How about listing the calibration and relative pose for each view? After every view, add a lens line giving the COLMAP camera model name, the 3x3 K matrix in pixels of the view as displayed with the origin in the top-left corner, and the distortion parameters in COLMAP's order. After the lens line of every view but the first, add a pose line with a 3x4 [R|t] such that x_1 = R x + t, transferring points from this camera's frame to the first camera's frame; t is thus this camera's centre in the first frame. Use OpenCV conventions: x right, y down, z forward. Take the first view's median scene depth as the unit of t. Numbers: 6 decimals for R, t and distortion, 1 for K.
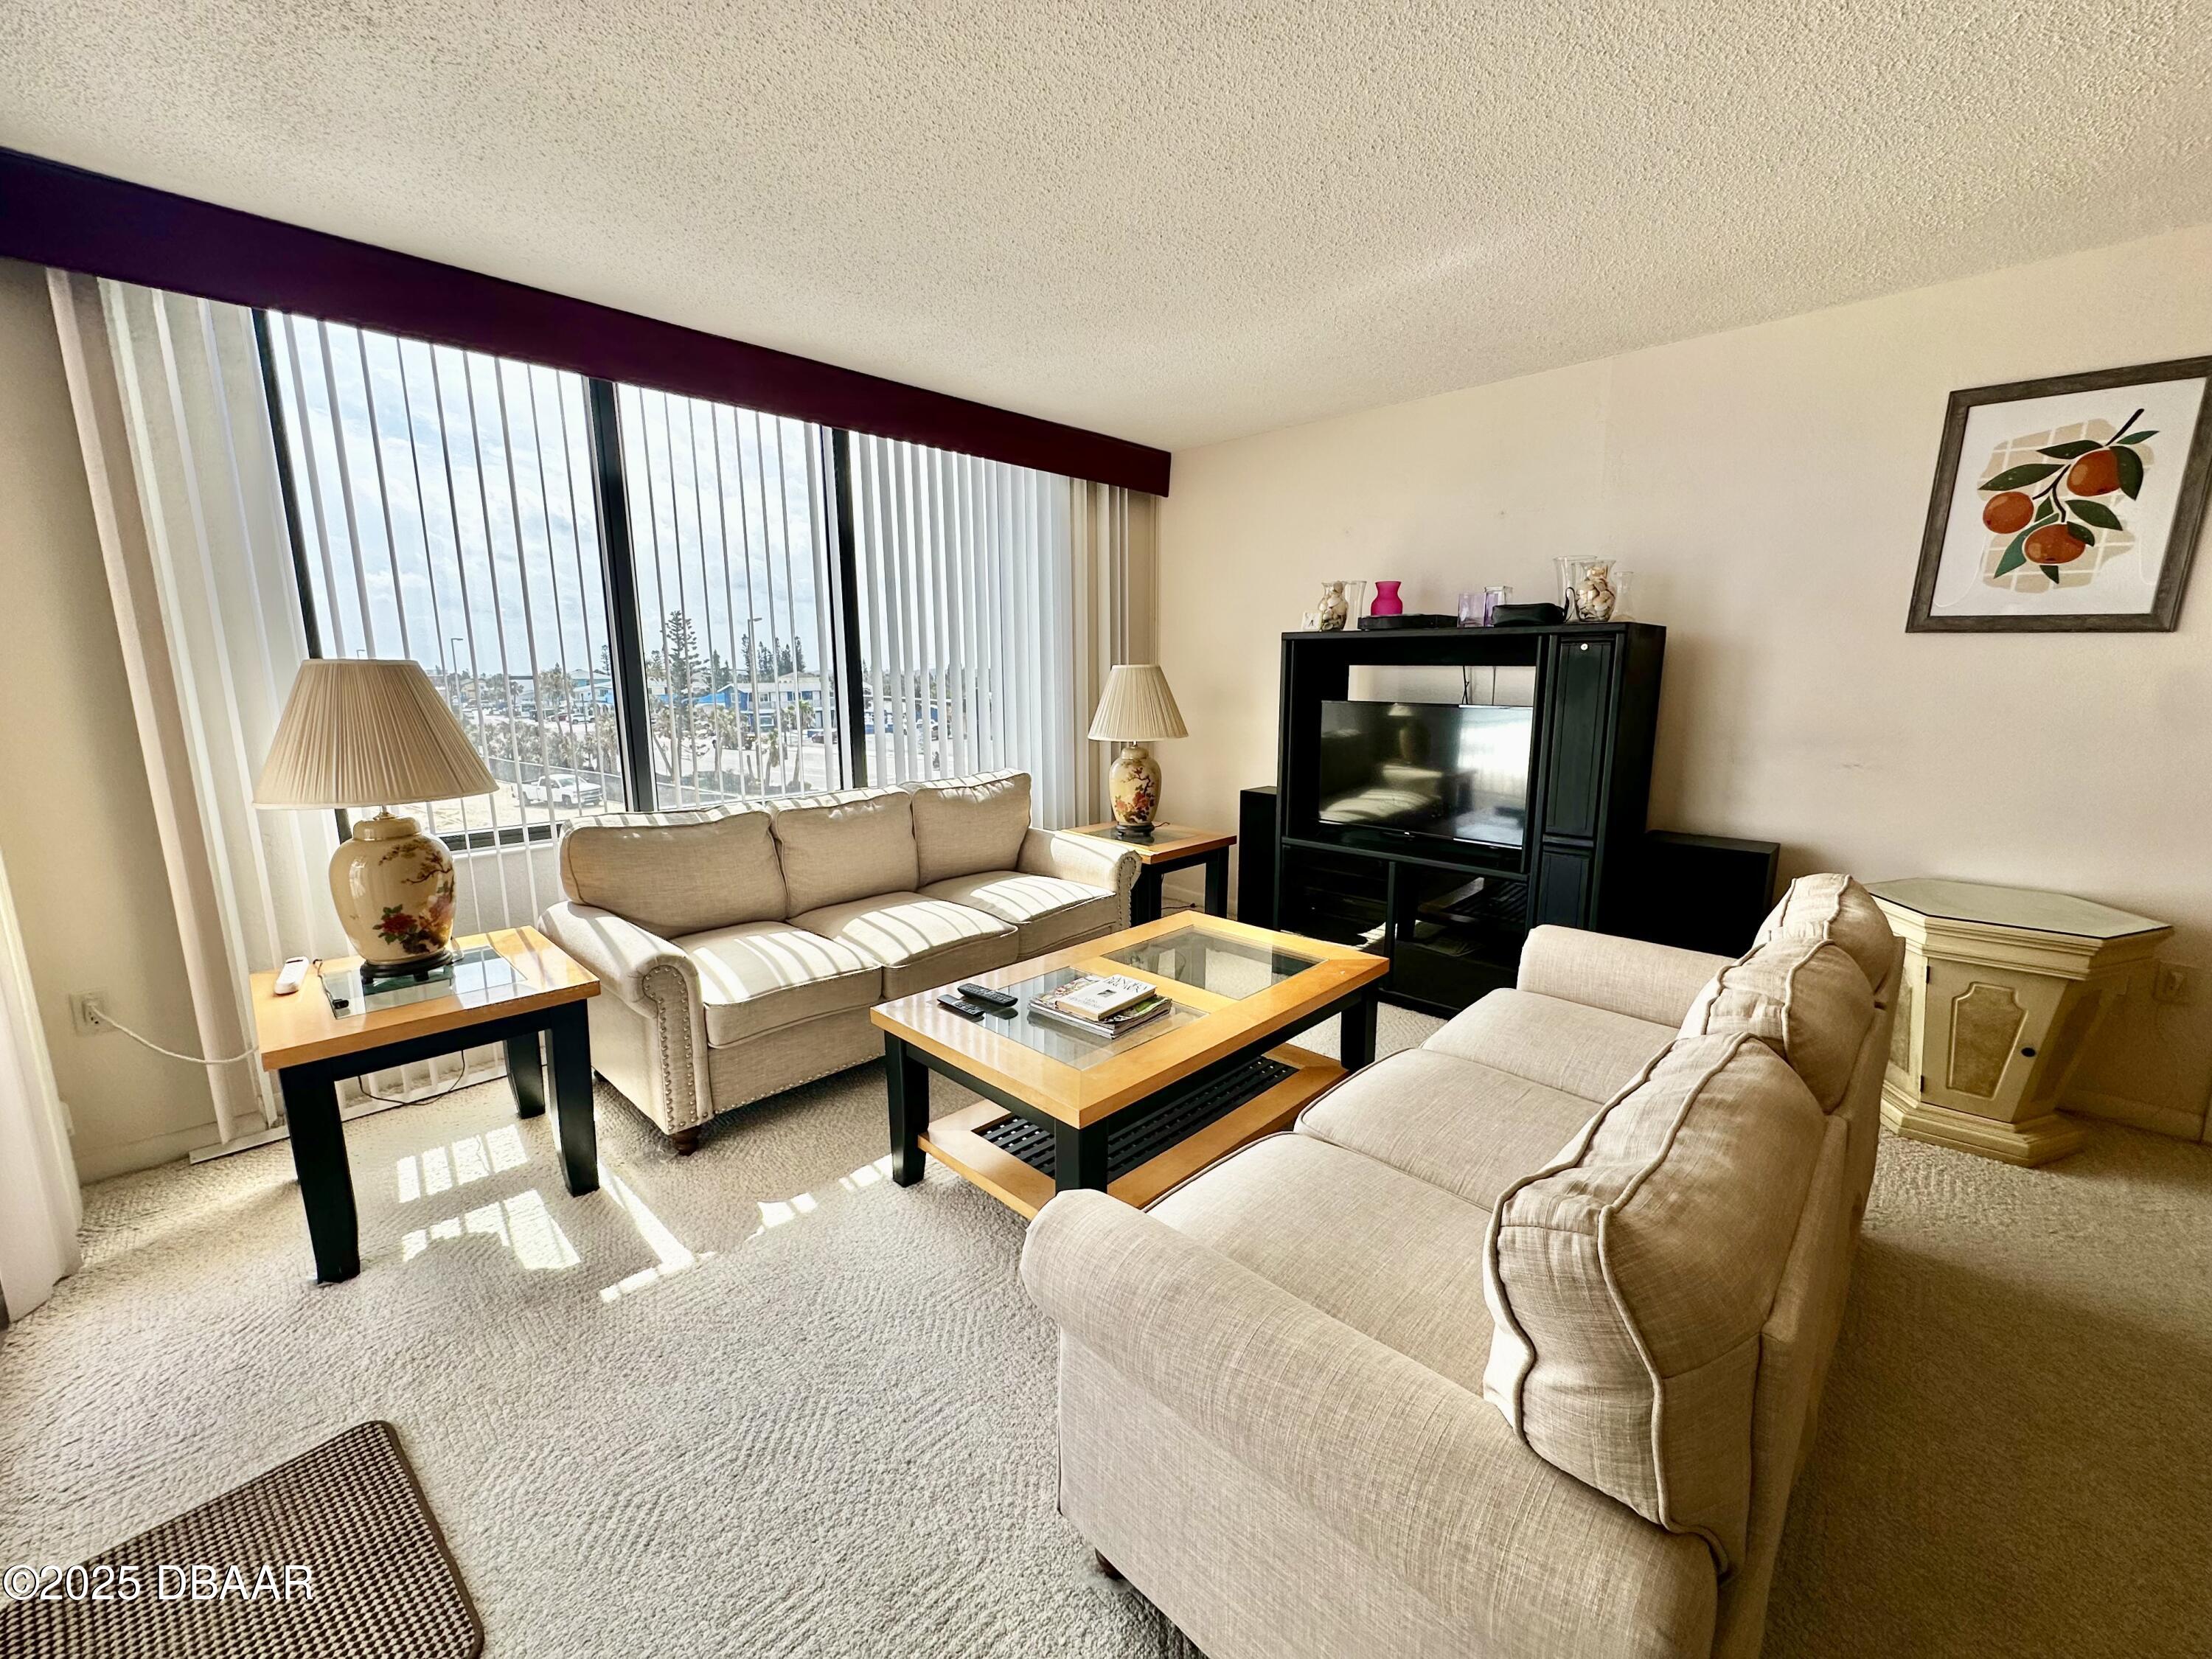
lens RADIAL K [[880.0, 0, 1106.0], [0, 880.0, 829.5], [0, 0, 1]] dist [-0.004901, 0.000591]
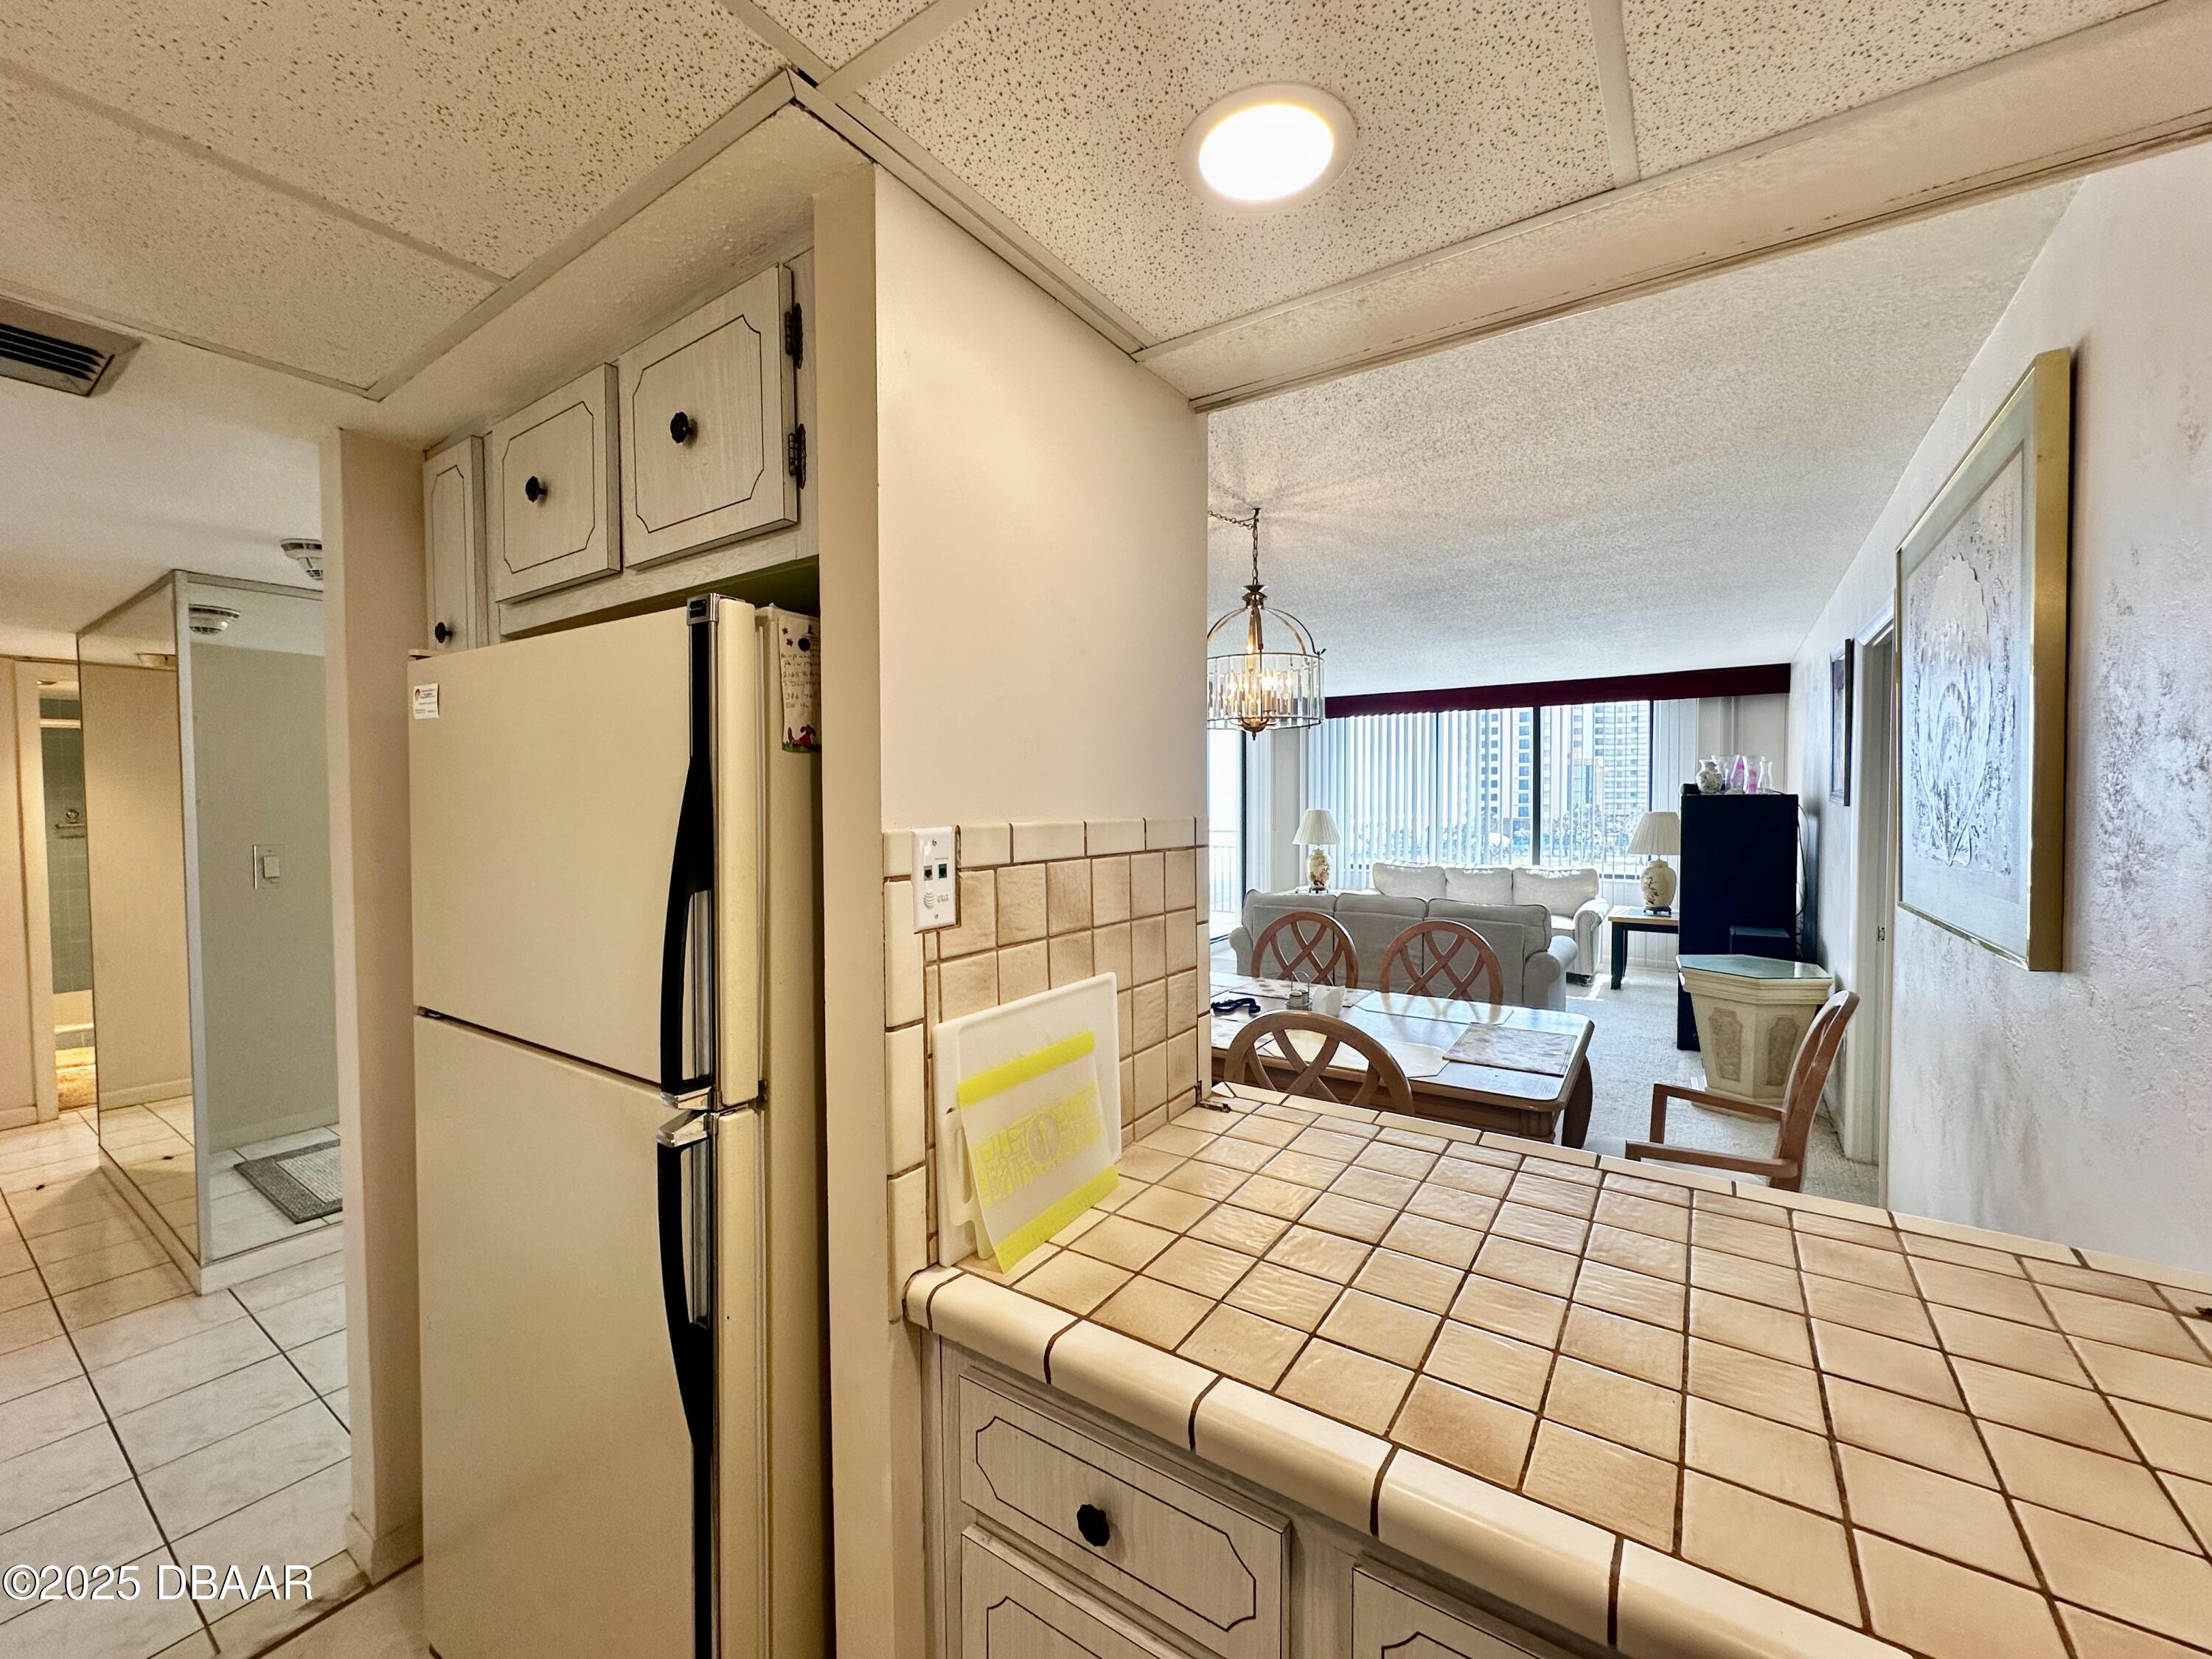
lens RADIAL K [[880.0, 0, 1106.0], [0, 880.0, 829.5], [0, 0, 1]] dist [-0.004901, 0.000591]
pose [[0.175076, 0.037926, -0.983824, 2.383339], [-0.171295, 0.985191, 0.007496, 0.026002], [0.969539, 0.167212, 0.178980, -0.517468]]
